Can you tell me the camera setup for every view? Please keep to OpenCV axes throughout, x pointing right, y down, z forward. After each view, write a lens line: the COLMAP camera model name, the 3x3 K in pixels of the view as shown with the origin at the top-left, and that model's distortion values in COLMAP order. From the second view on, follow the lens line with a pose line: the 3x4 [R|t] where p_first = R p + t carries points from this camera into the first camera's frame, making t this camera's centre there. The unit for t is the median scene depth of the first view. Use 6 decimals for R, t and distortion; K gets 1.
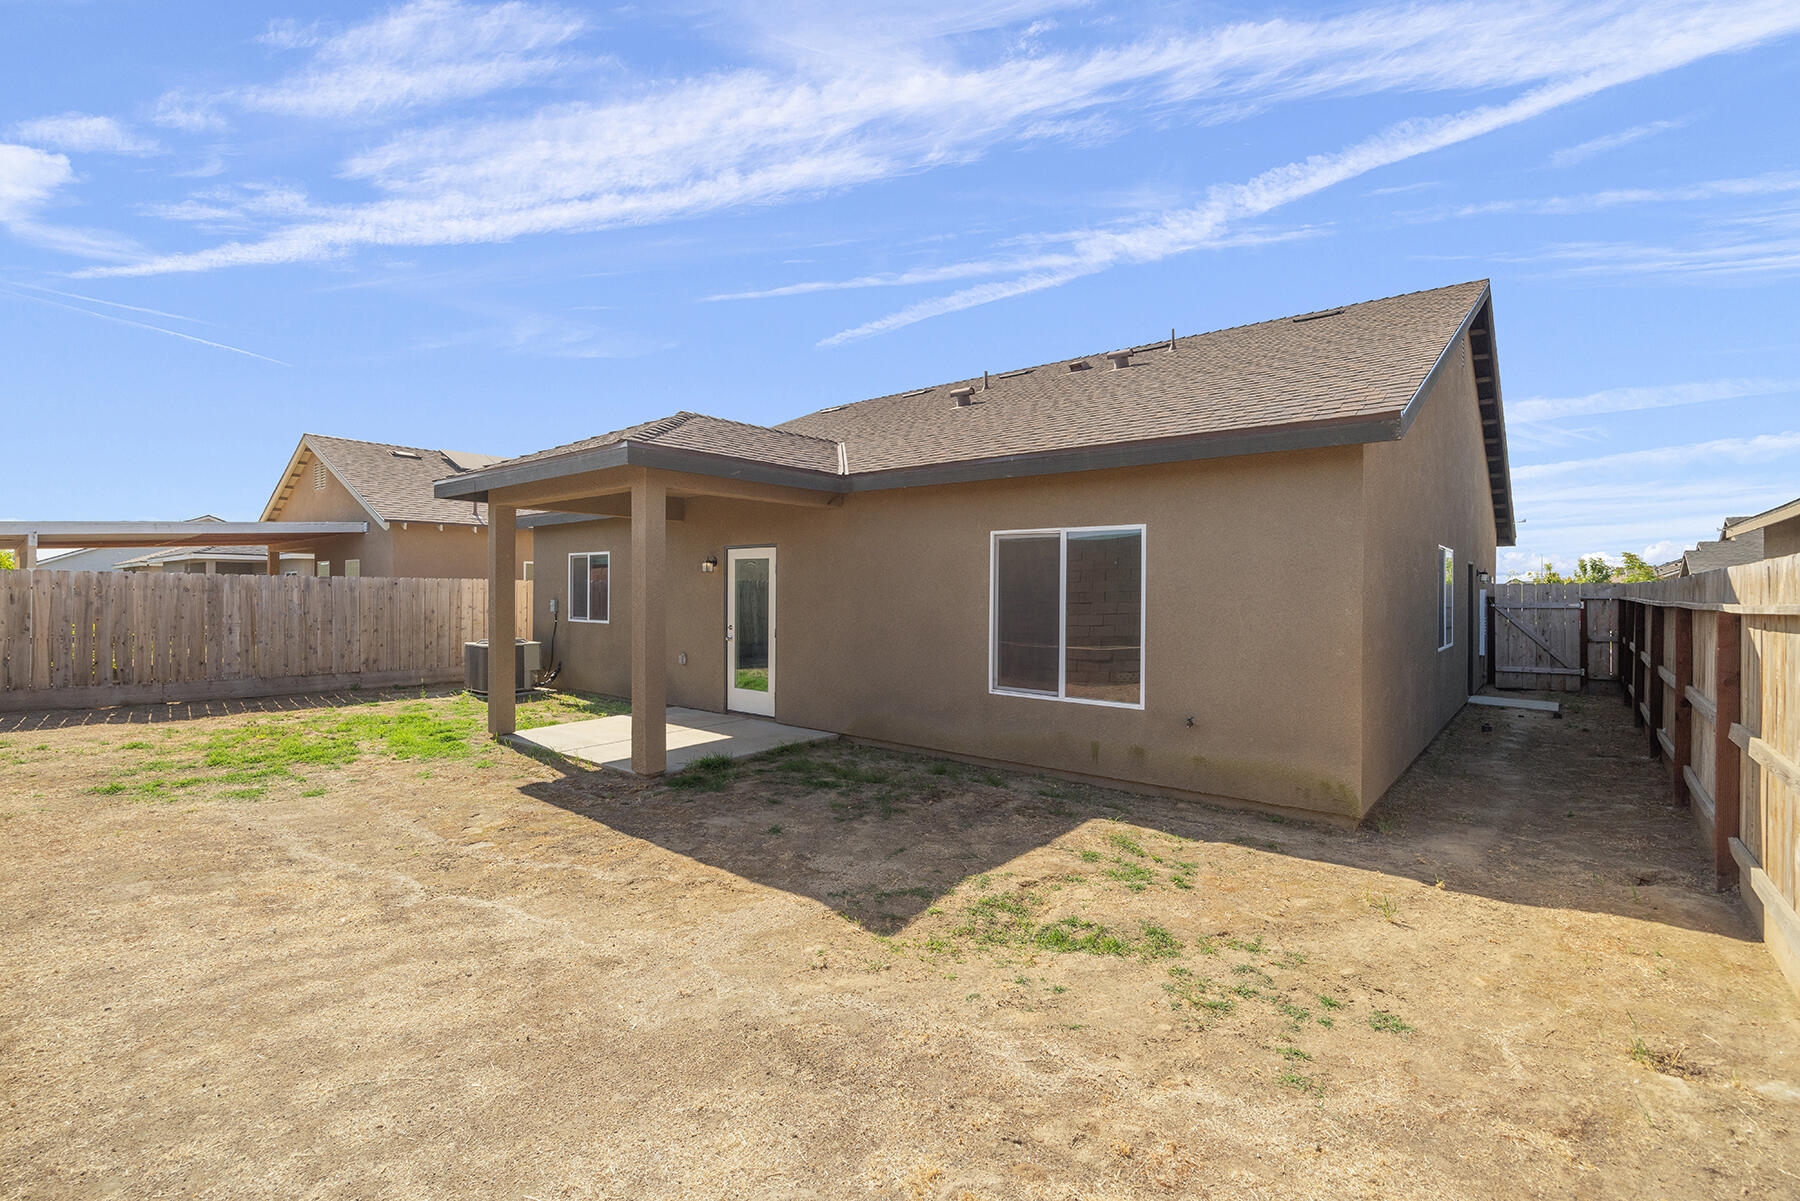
lens RADIAL K [[783.7, 0, 867.4], [0, 783.7, 589.1], [0, 0, 1]] dist [-0.003851, -0.002149]
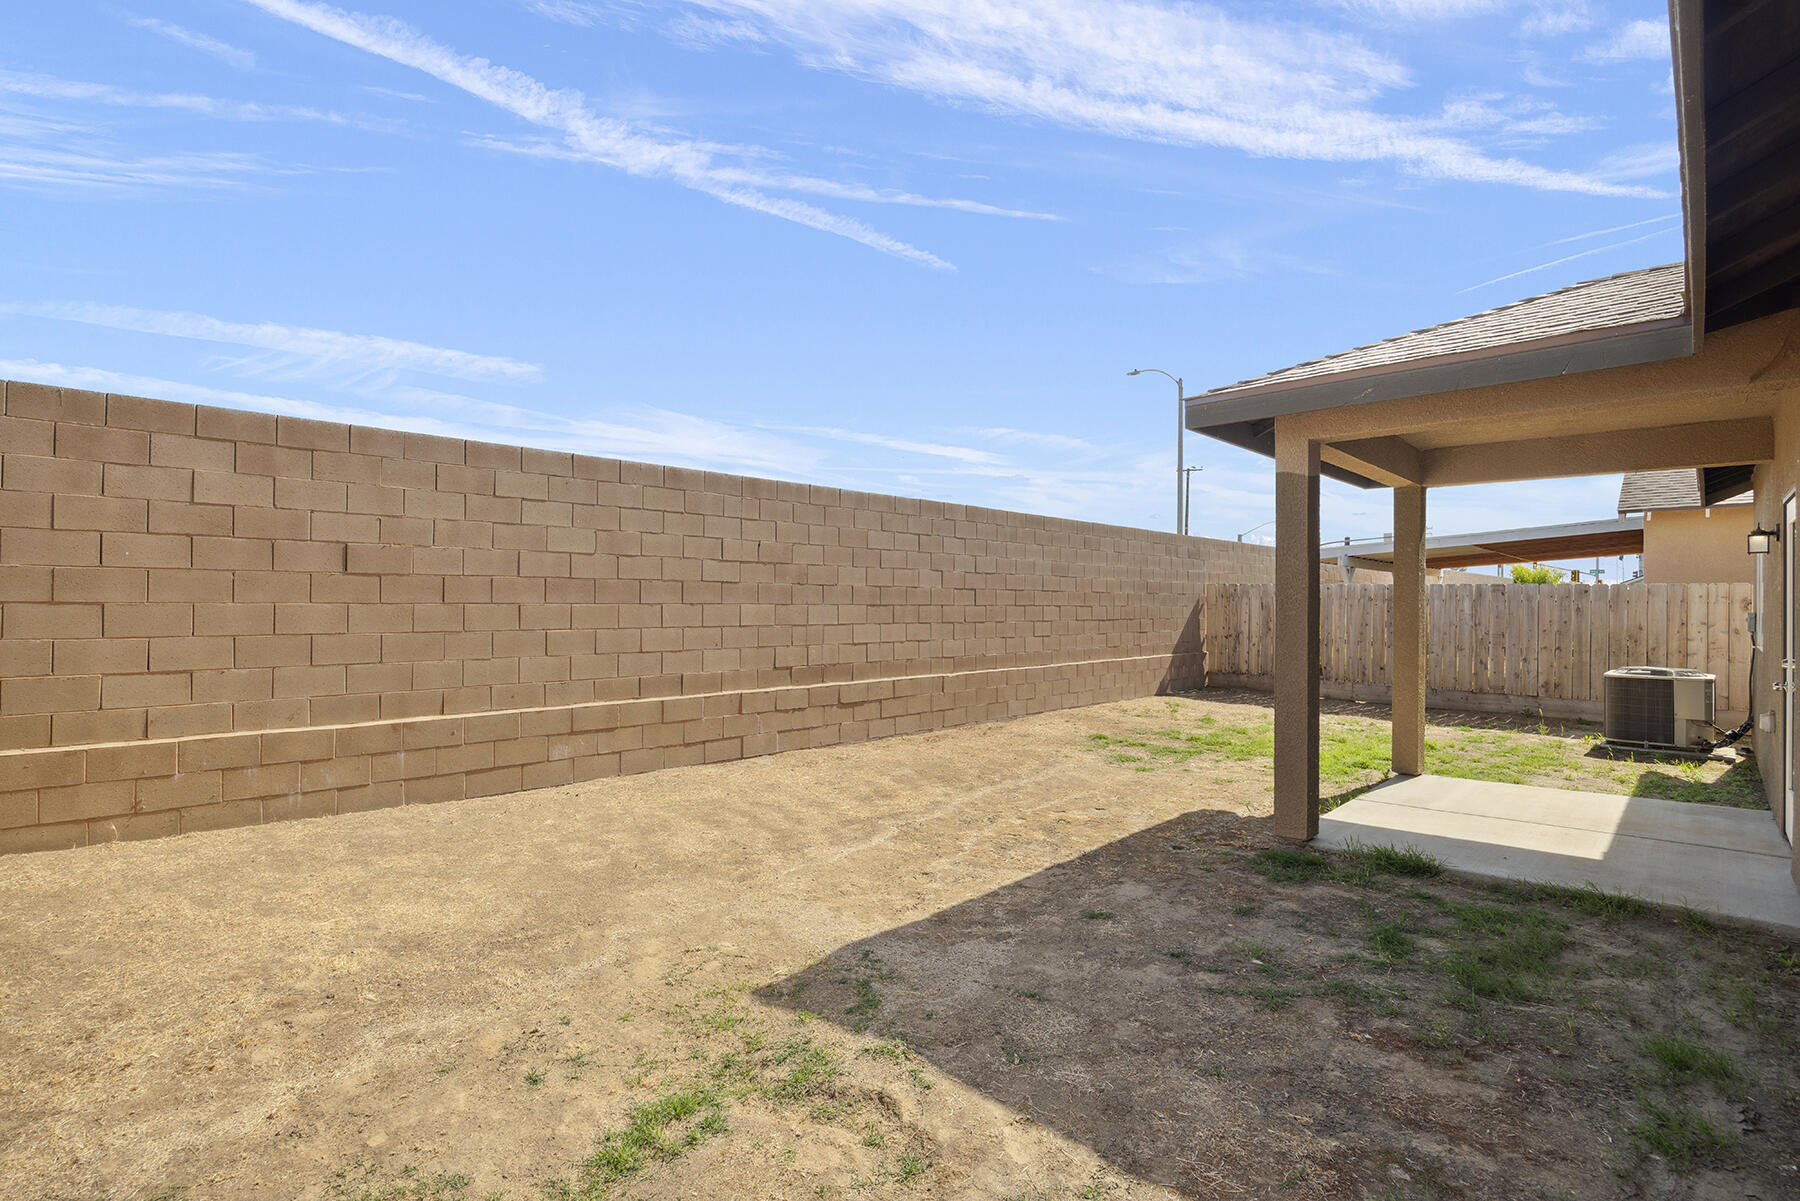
lens RADIAL K [[823.5, 0, 906.4], [0, 823.5, 602.7], [0, 0, 1]] dist [-0.004835, -0.002953]
pose [[-0.029914, -0.003430, -0.999547, 0.618218], [-0.004355, 0.999985, -0.003301, 0.025388], [0.999543, 0.004255, -0.029928, 0.822801]]
